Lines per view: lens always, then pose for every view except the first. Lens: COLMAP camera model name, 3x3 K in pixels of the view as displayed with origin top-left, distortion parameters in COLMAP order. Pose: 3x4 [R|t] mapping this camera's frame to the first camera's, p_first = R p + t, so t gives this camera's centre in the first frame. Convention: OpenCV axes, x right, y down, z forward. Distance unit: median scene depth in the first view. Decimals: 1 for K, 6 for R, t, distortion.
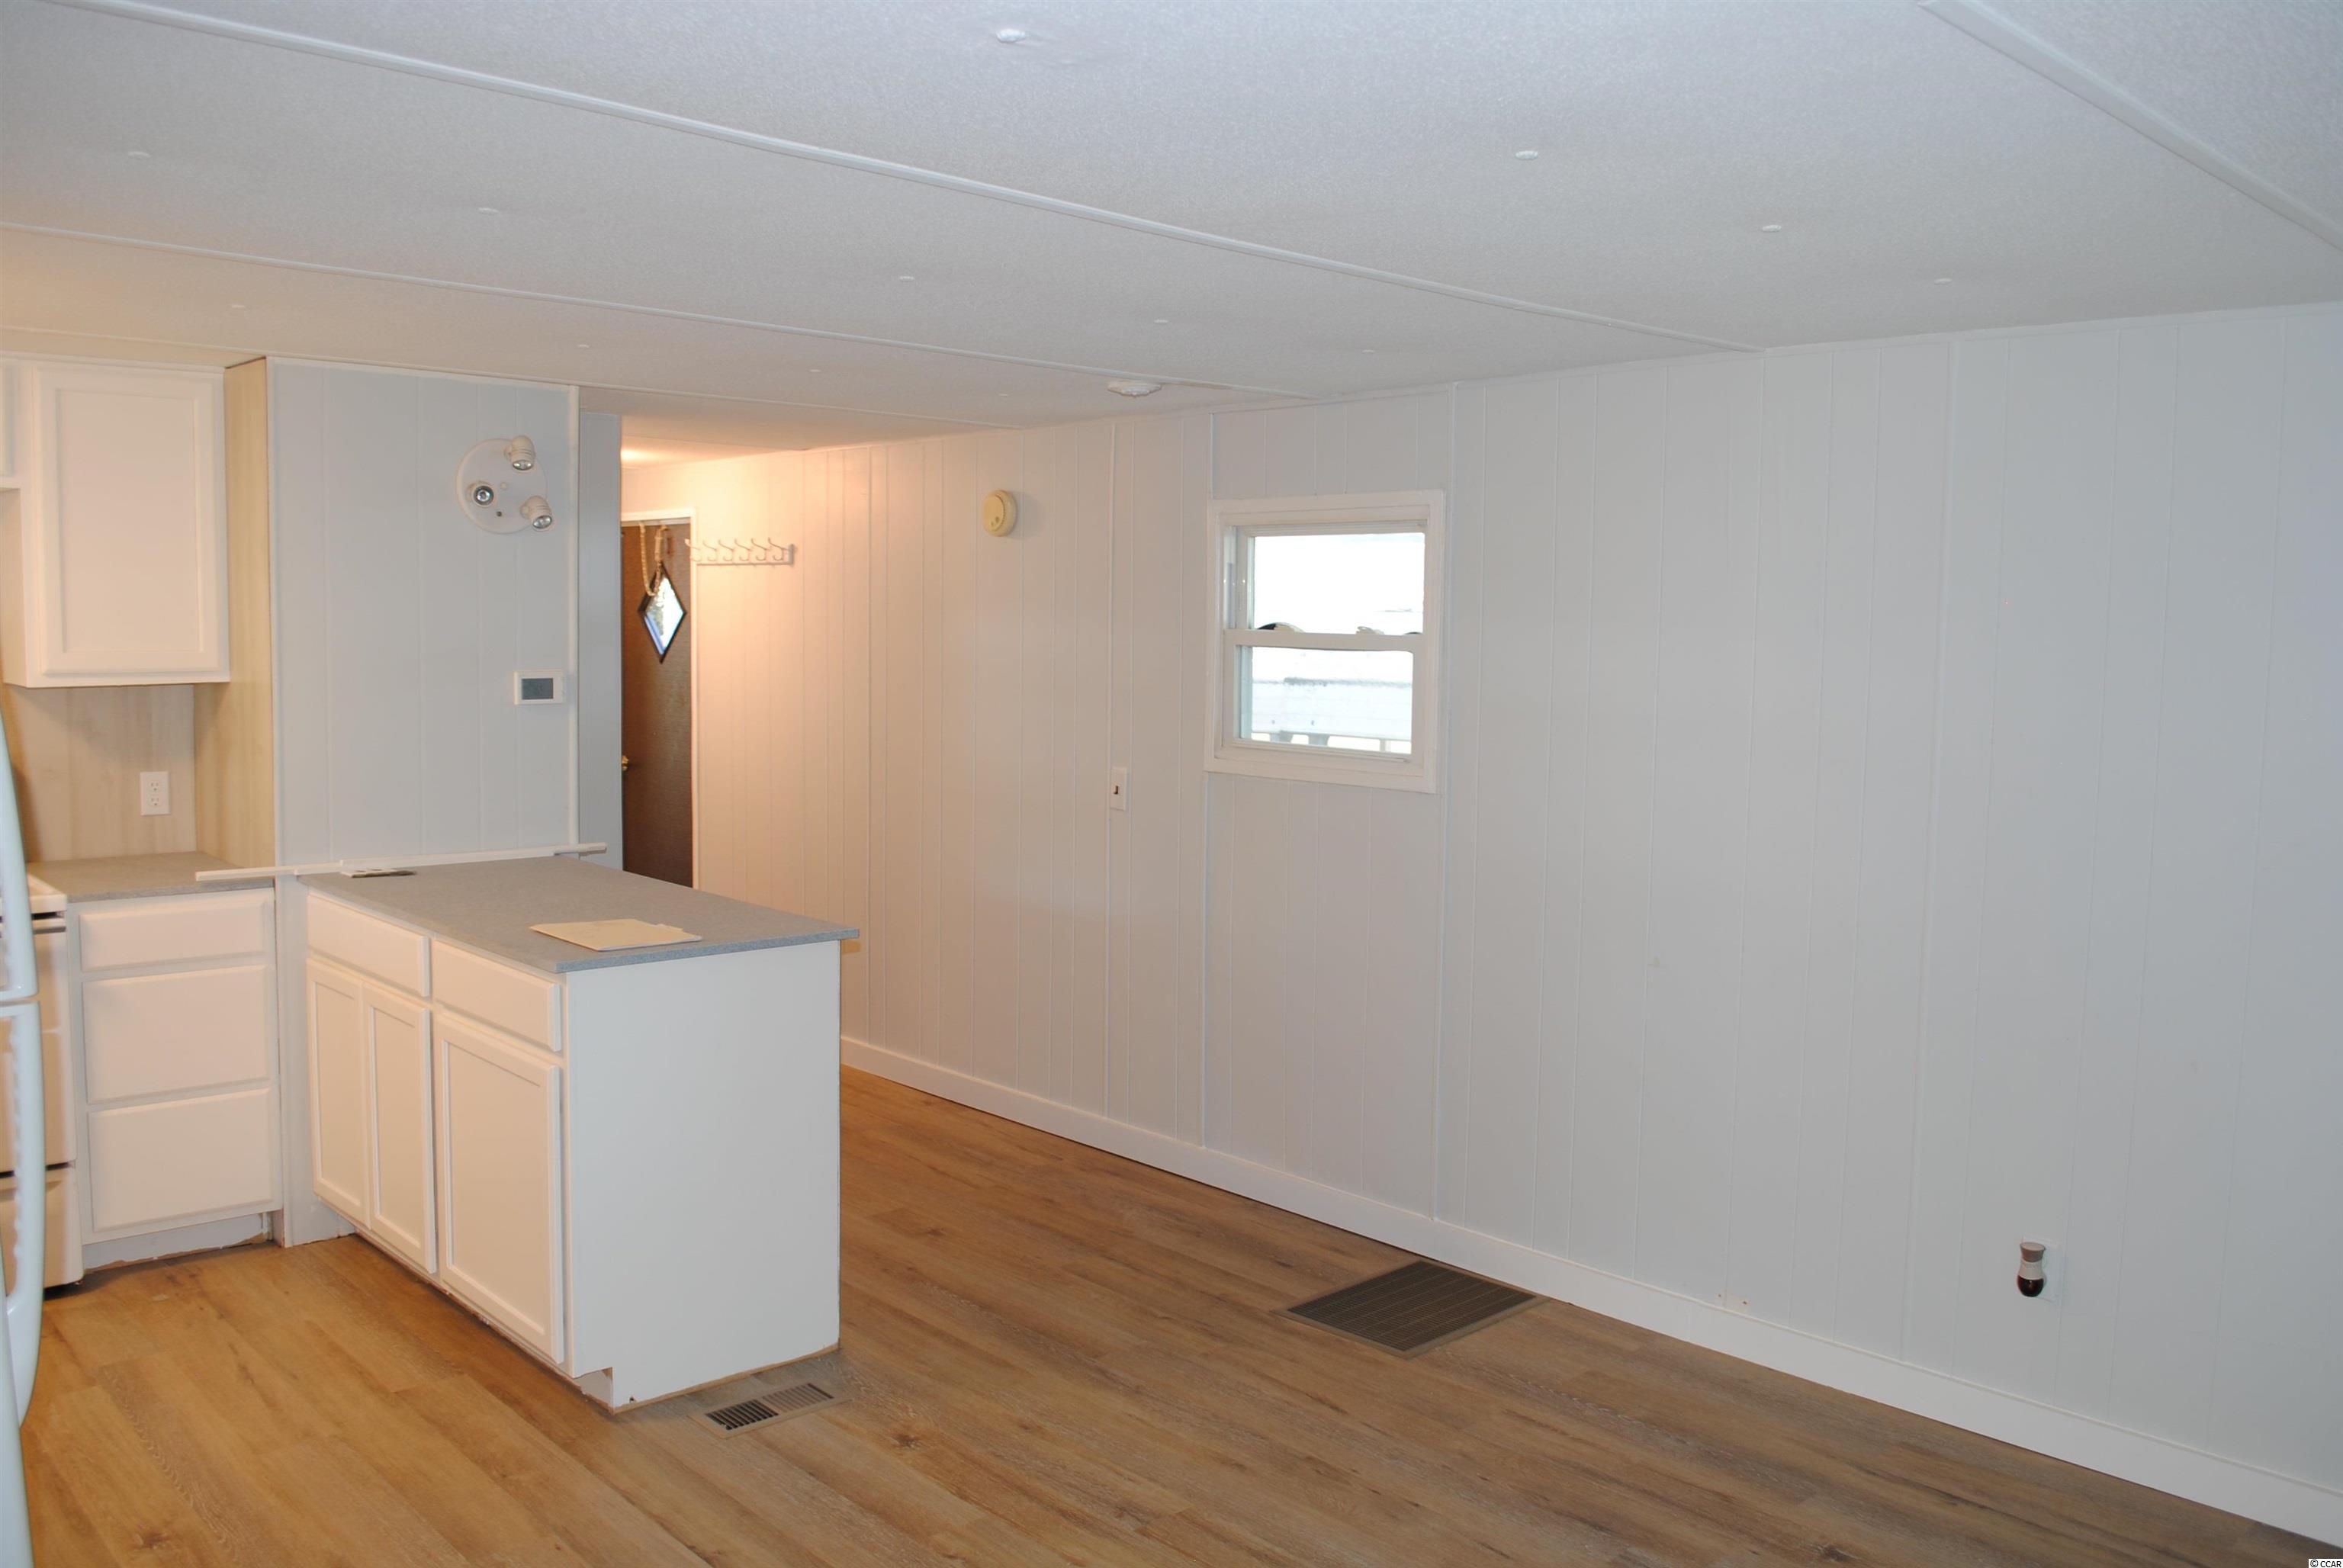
lens RADIAL K [[1849.8, 0, 1171.2], [0, 1849.8, 765.6], [0, 0, 1]] dist [-0.065290, 0.000780]
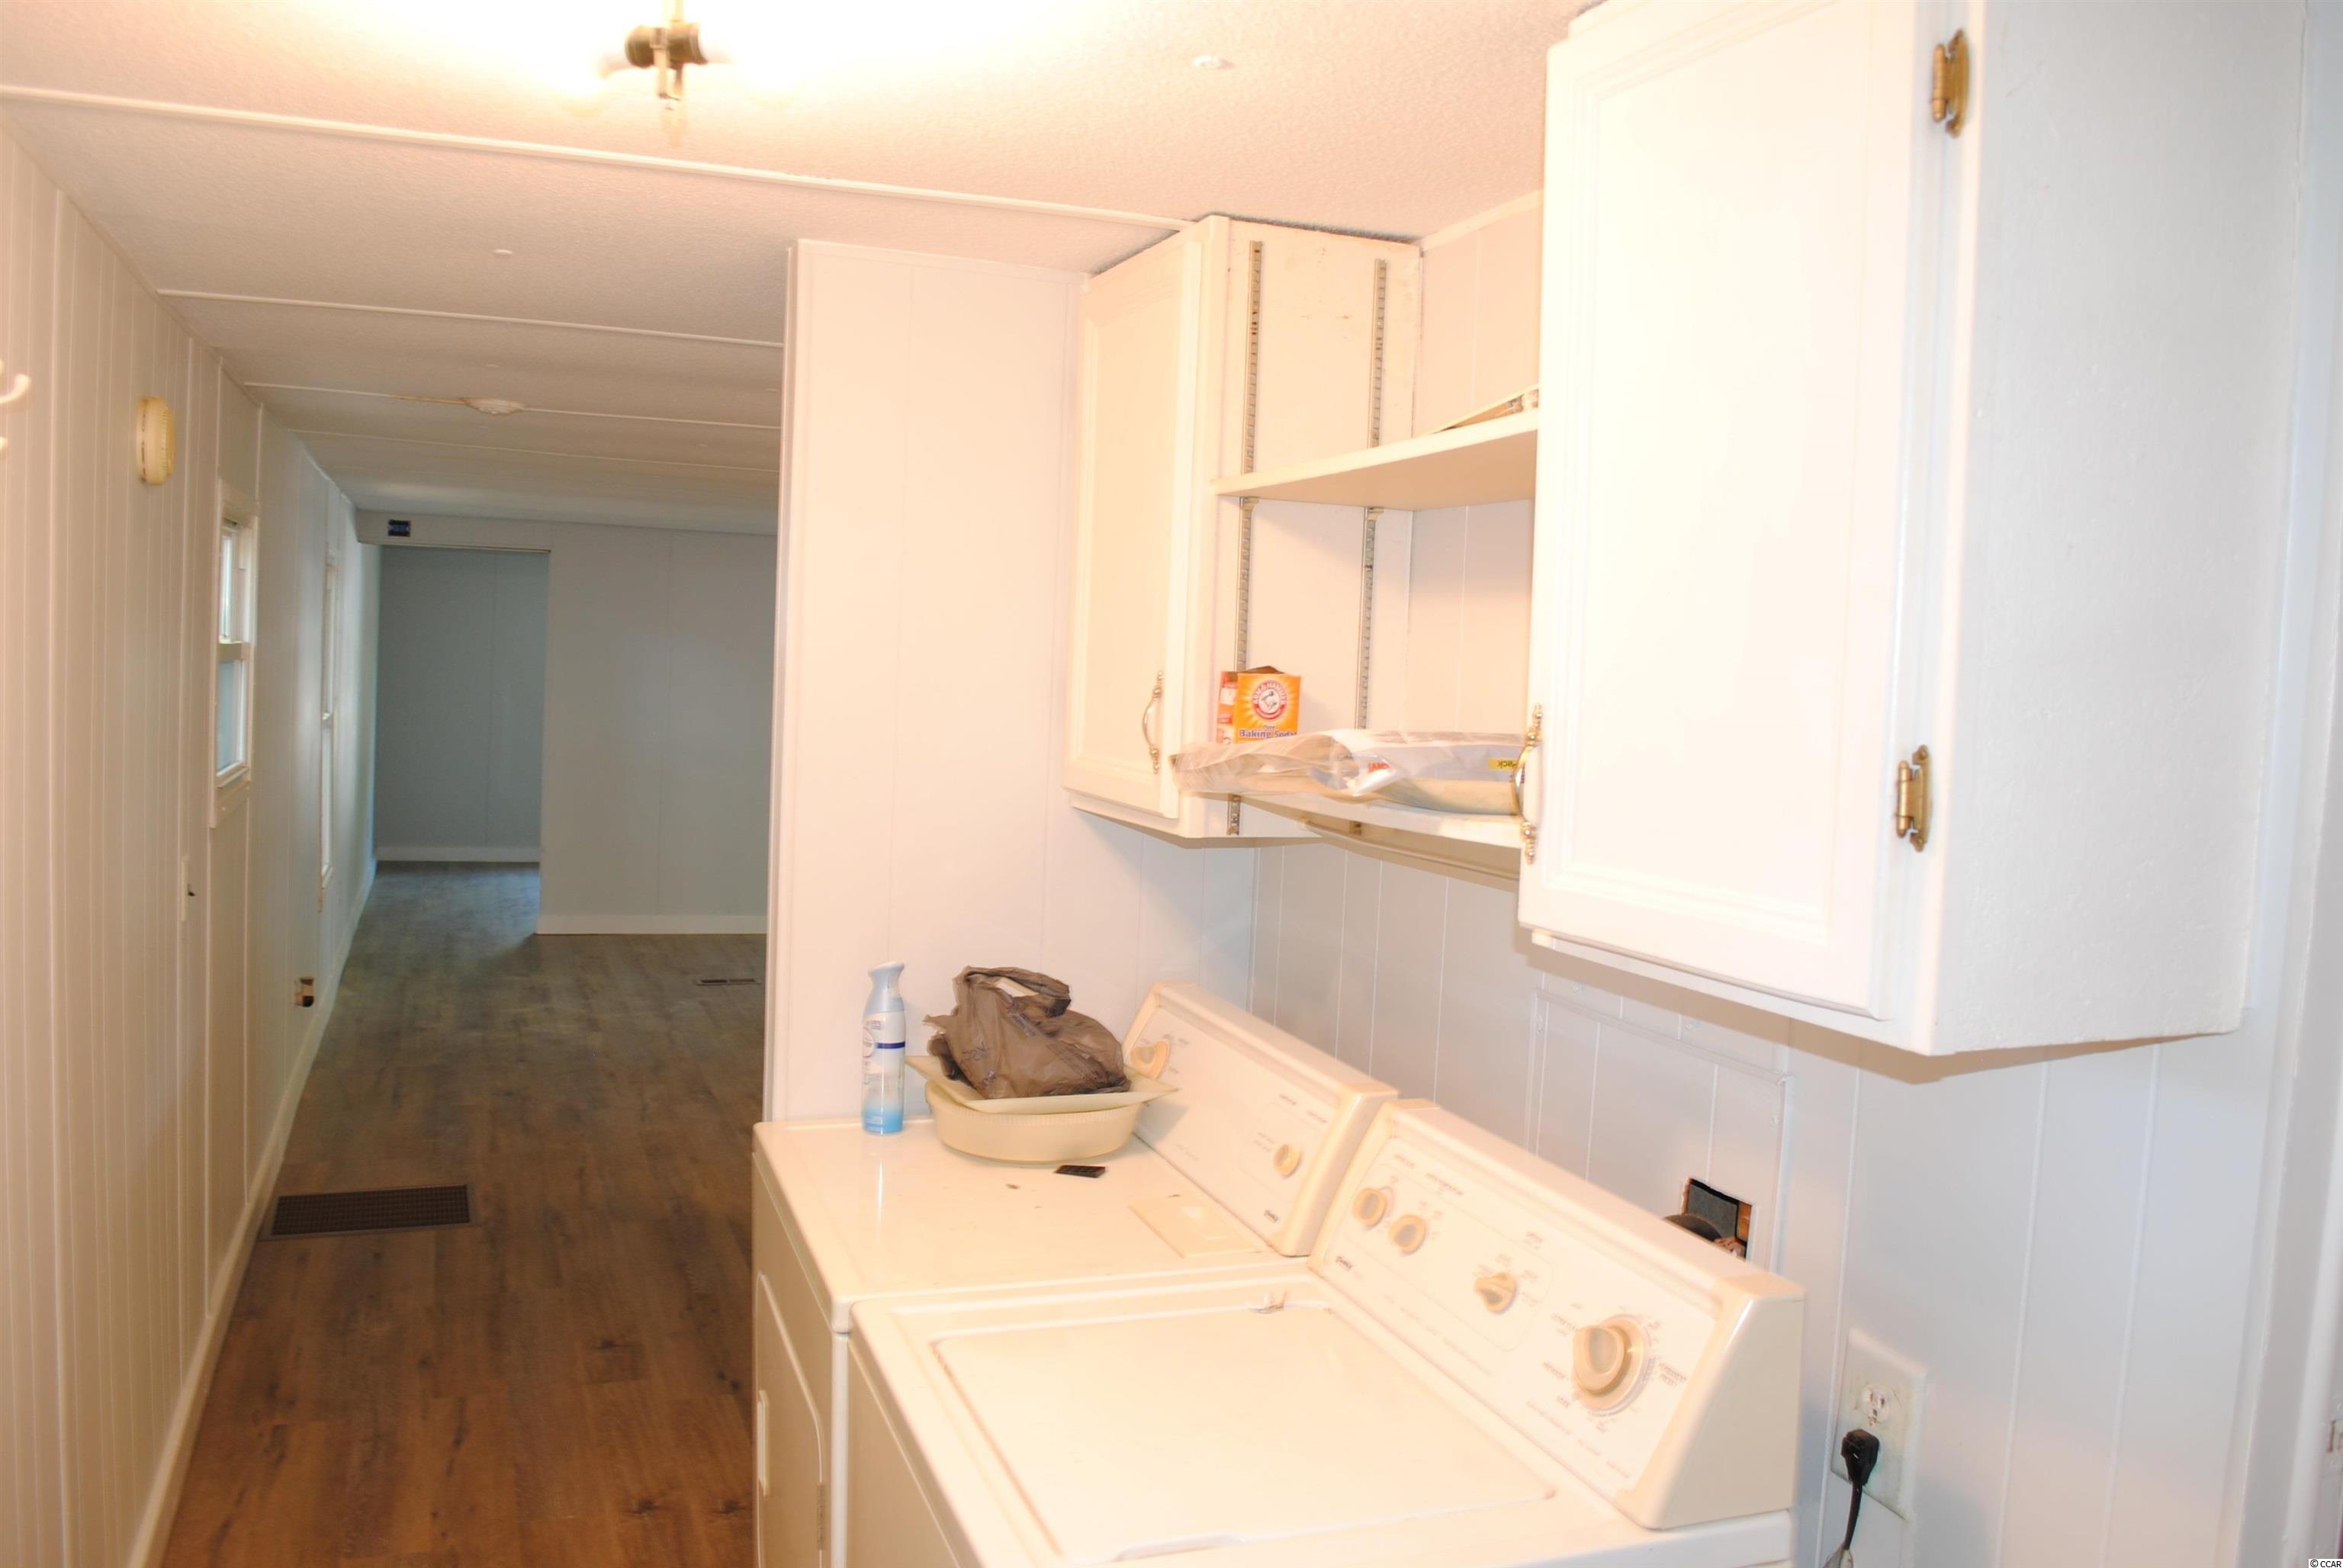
lens RADIAL K [[1849.8, 0, 1171.2], [0, 1849.8, 765.6], [0, 0, 1]] dist [-0.065290, 0.000780]
pose [[-0.925842, -0.073693, 0.370657, -0.626370], [-0.021232, 0.989397, 0.143675, -0.138752], [-0.377314, 0.125151, -0.917590, 1.531786]]
